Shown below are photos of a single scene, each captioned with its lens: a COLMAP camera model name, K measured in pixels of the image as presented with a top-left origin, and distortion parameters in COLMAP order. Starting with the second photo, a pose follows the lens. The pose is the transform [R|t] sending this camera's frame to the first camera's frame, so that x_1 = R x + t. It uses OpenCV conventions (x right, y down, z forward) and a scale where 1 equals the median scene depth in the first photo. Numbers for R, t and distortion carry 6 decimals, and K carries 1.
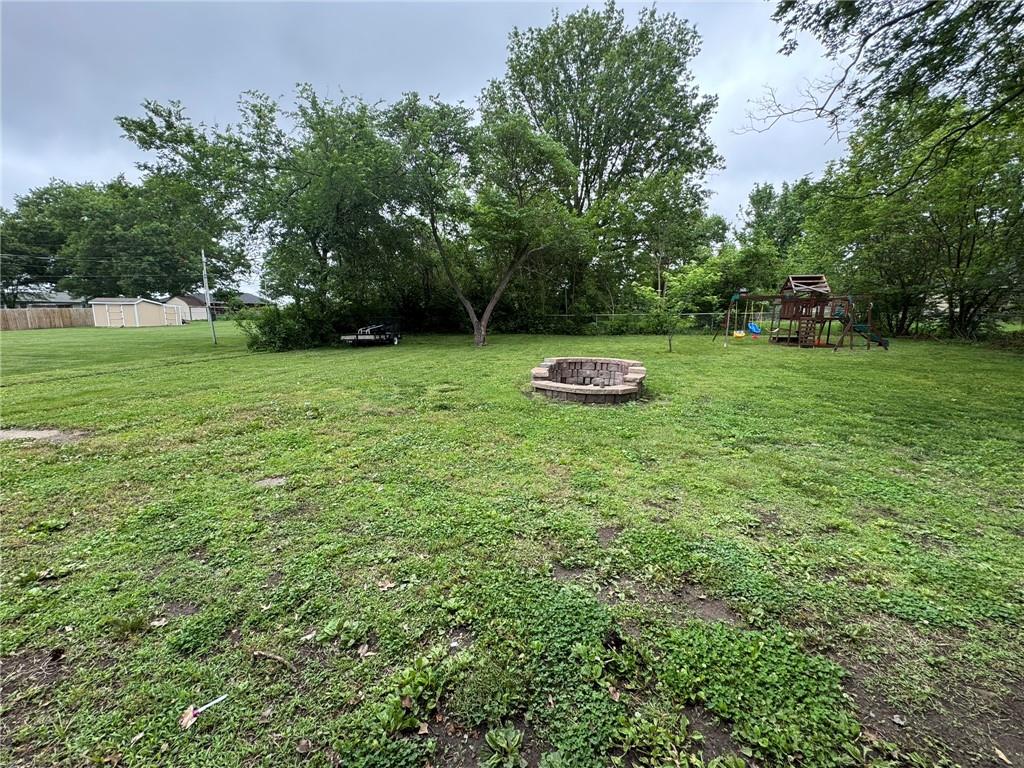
lens RADIAL K [[414.4, 0, 512.0], [0, 414.4, 384.0], [0, 0, 1]] dist [-0.000419, 0.000022]
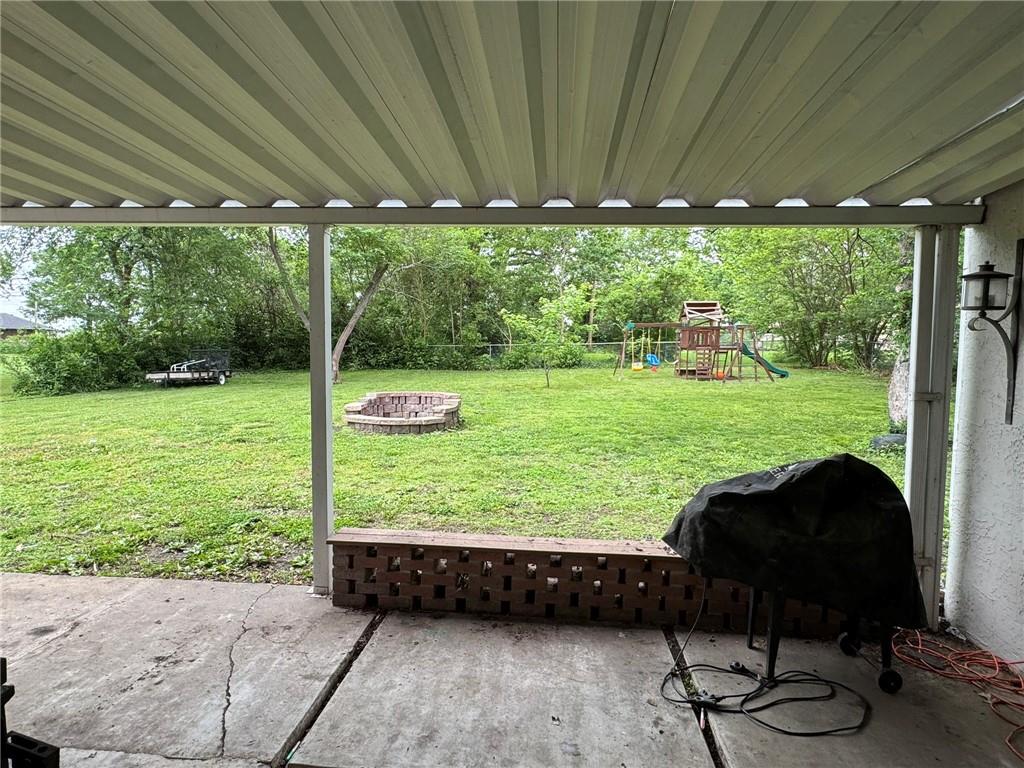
lens RADIAL K [[590.2, 0, 512.0], [0, 590.2, 384.0], [0, 0, 1]] dist [0.000445, -0.000331]
pose [[0.988647, -0.014975, 0.149506, 0.101742], [0.029288, 0.995142, -0.093996, 0.027242], [-0.147372, 0.097307, 0.984283, -0.194060]]
